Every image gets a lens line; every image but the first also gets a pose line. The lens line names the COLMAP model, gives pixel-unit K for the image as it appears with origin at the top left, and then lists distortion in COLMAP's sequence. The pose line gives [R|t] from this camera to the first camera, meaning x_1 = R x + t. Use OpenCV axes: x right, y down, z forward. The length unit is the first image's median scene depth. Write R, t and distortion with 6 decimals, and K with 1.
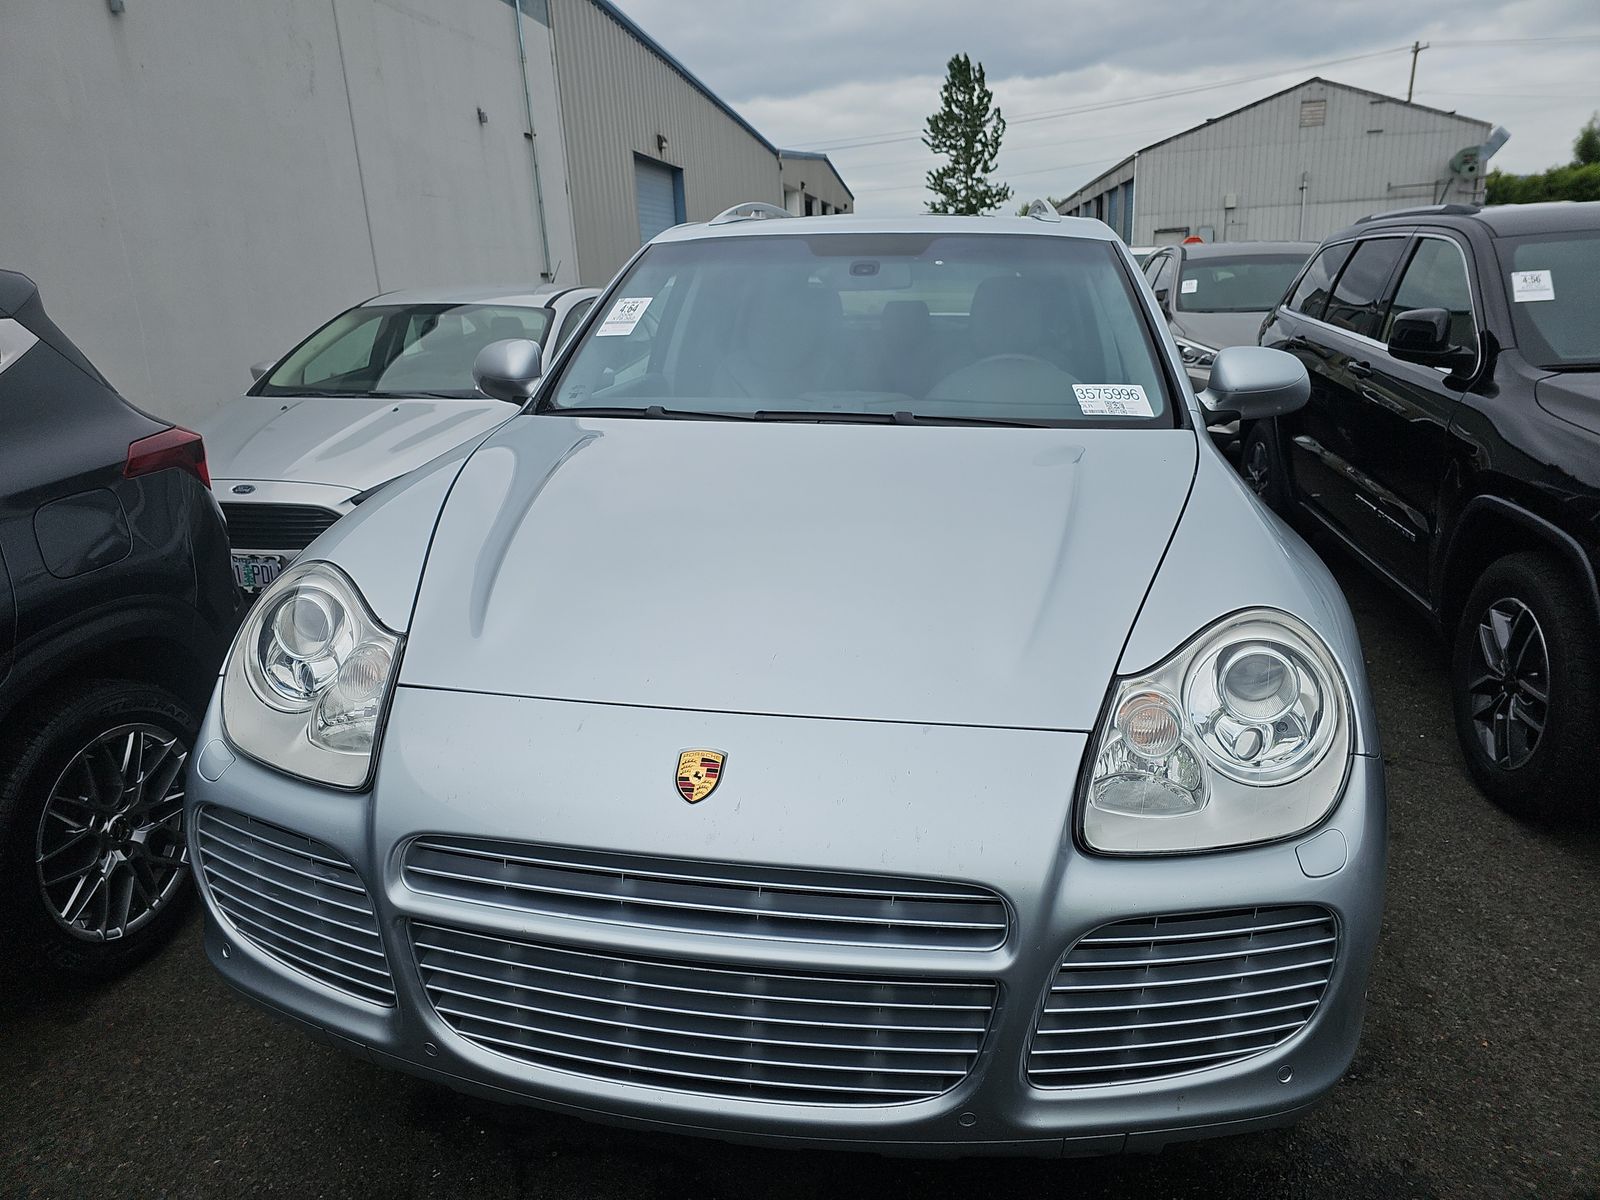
lens RADIAL K [[1032.5, 0, 797.2], [0, 1032.5, 668.4], [0, 0, 1]] dist [0.042273, -0.028353]
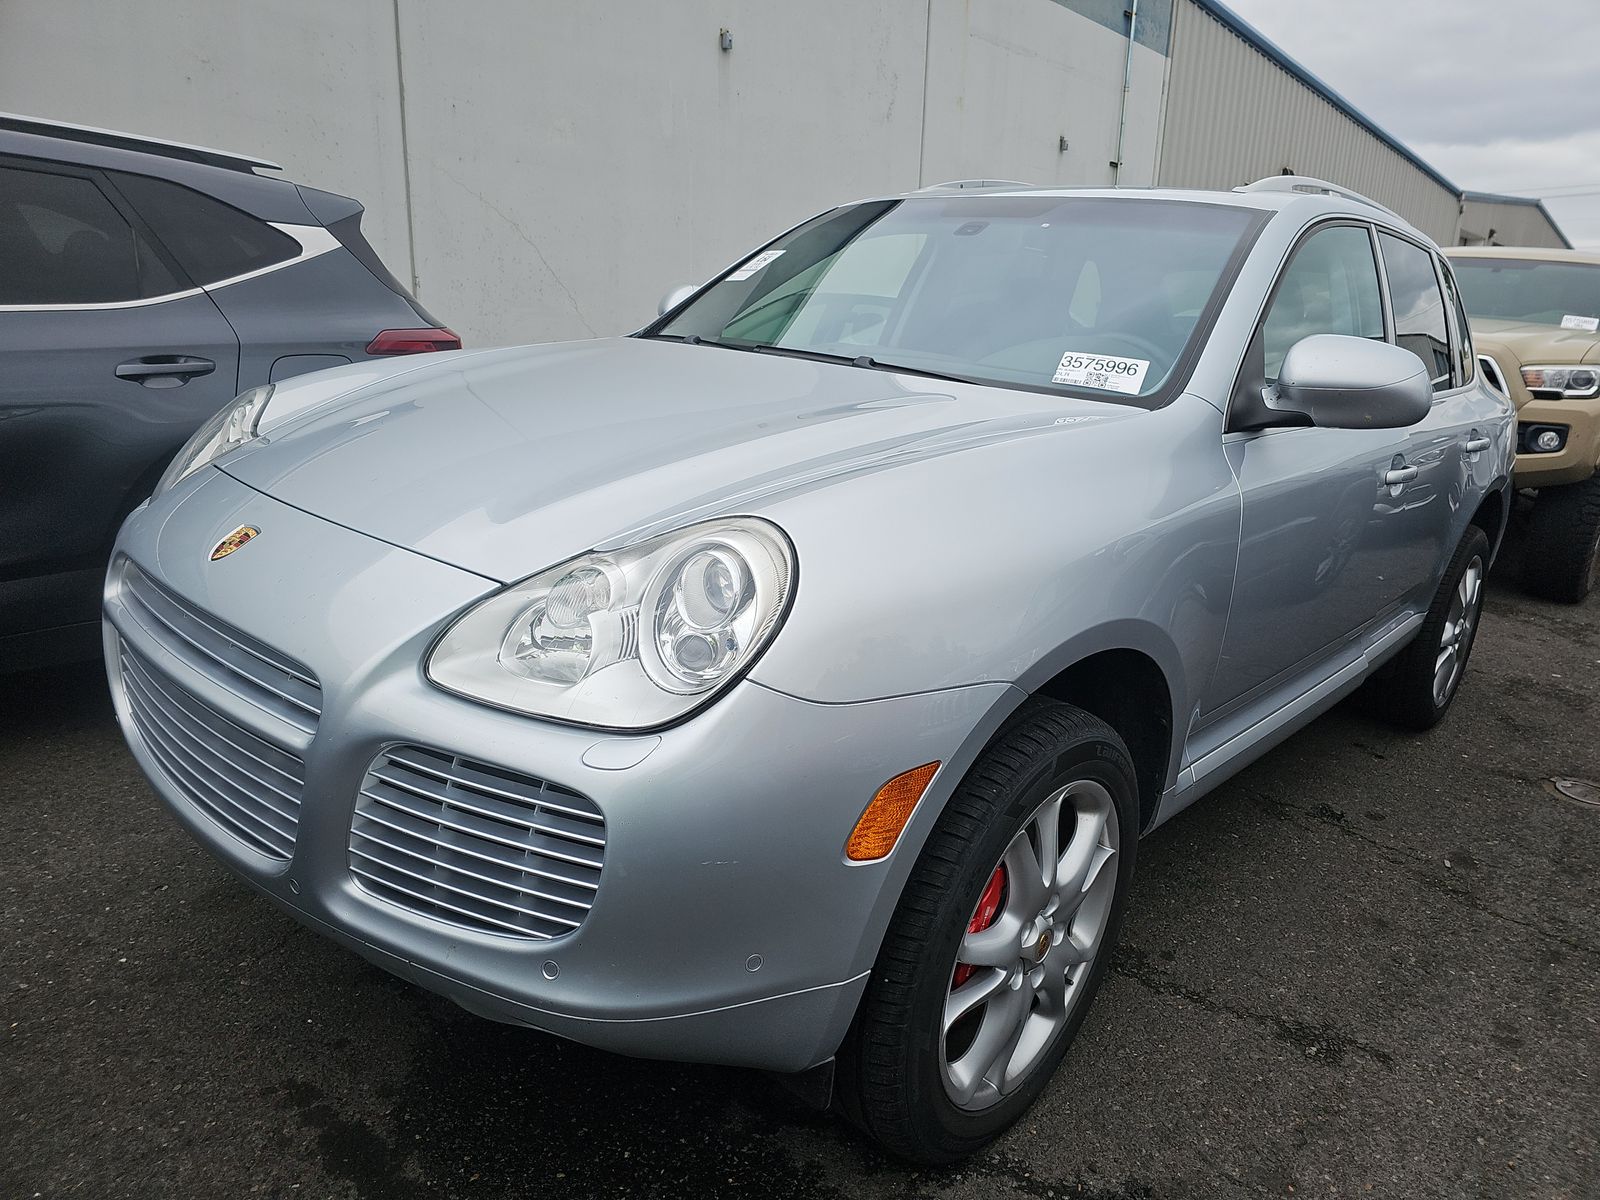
lens RADIAL K [[1032.5, 0, 797.2], [0, 1032.5, 668.4], [0, 0, 1]] dist [0.042273, -0.028353]
pose [[0.835522, 0.247597, -0.490509, 0.201996], [-0.264670, 0.963681, 0.035611, 0.006043], [0.481511, 0.100069, 0.870708, 0.050378]]
